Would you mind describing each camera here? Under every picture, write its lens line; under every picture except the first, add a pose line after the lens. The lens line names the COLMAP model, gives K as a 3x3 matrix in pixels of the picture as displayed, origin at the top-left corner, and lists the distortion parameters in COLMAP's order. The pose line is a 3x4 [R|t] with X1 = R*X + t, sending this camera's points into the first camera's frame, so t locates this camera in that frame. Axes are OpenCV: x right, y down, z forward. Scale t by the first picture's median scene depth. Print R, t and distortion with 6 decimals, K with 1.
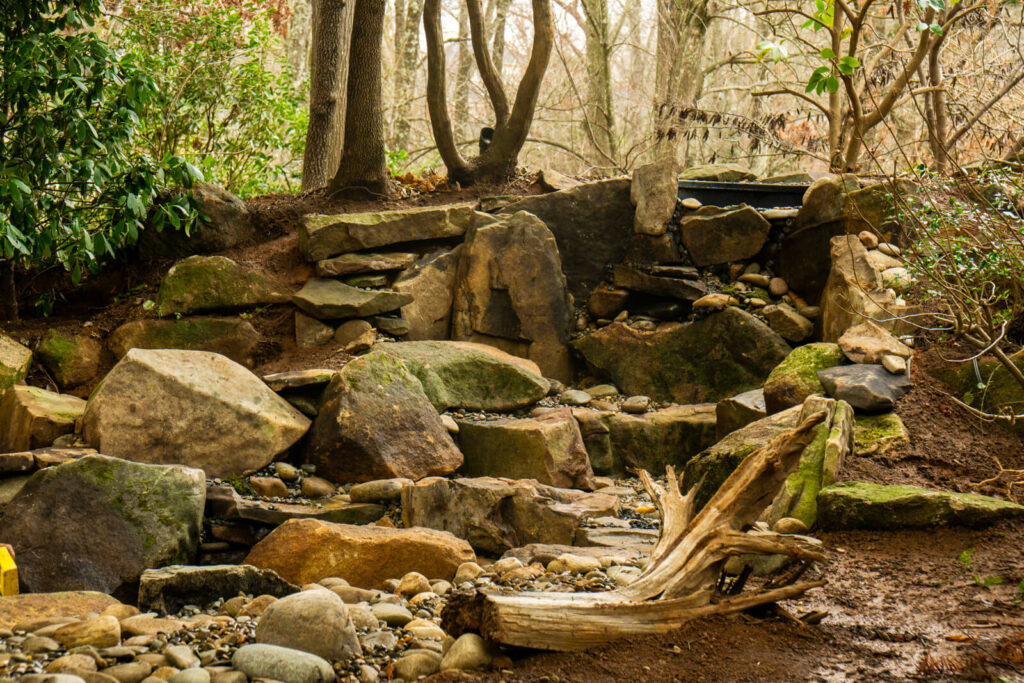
lens RADIAL K [[2287.0, 0, 505.5], [0, 2287.0, 341.9], [0, 0, 1]] dist [0.236184, 0.000000]
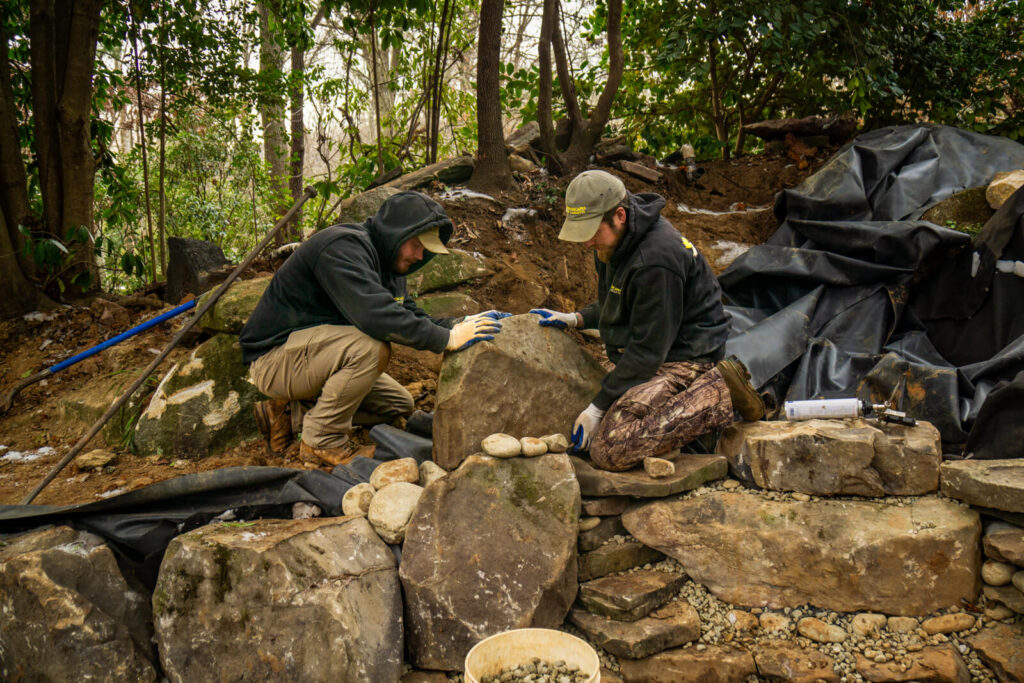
lens RADIAL K [[870.1, 0, 518.5], [0, 870.1, 344.2], [0, 0, 1]] dist [-0.033682, 0.030953]
pose [[0.957165, -0.127483, 0.259966, -0.219788], [0.098710, 0.987740, 0.120935, -0.037738], [-0.272196, -0.090094, 0.958015, 0.559912]]
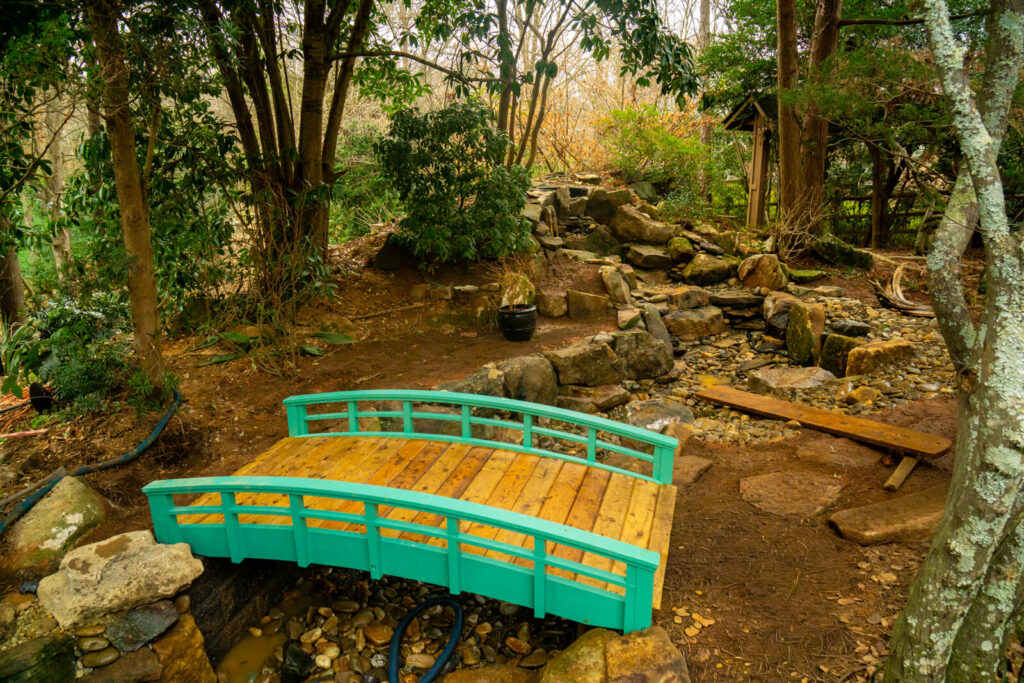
lens RADIAL K [[714.1, 0, 543.0], [0, 714.1, 338.0], [0, 0, 1]] dist [-0.059341, 0.011425]
pose [[0.461955, -0.266511, 0.845913, -0.979299], [0.046306, 0.959730, 0.277082, -0.170904], [-0.885694, -0.088829, 0.455693, 0.578624]]
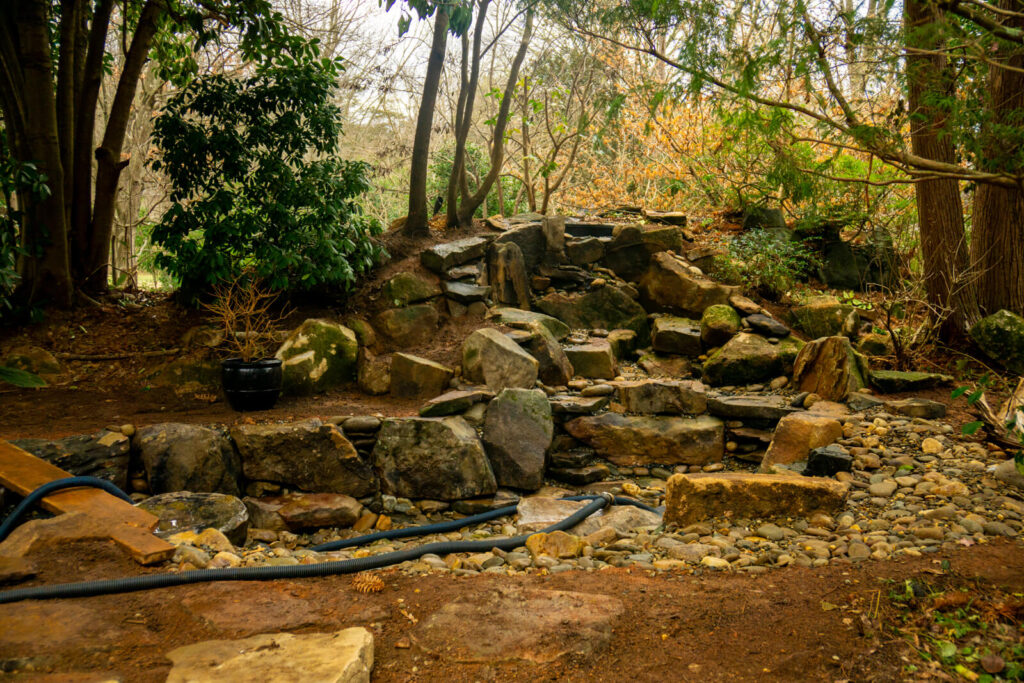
lens RADIAL K [[1063.0, 0, 511.0], [0, 1063.0, 344.1], [0, 0, 1]] dist [-0.029188, 0.000000]
pose [[0.801404, -0.087411, 0.591702, -0.621327], [0.025990, 0.993418, 0.111555, -0.078886], [-0.597559, -0.074022, 0.798401, 0.239916]]
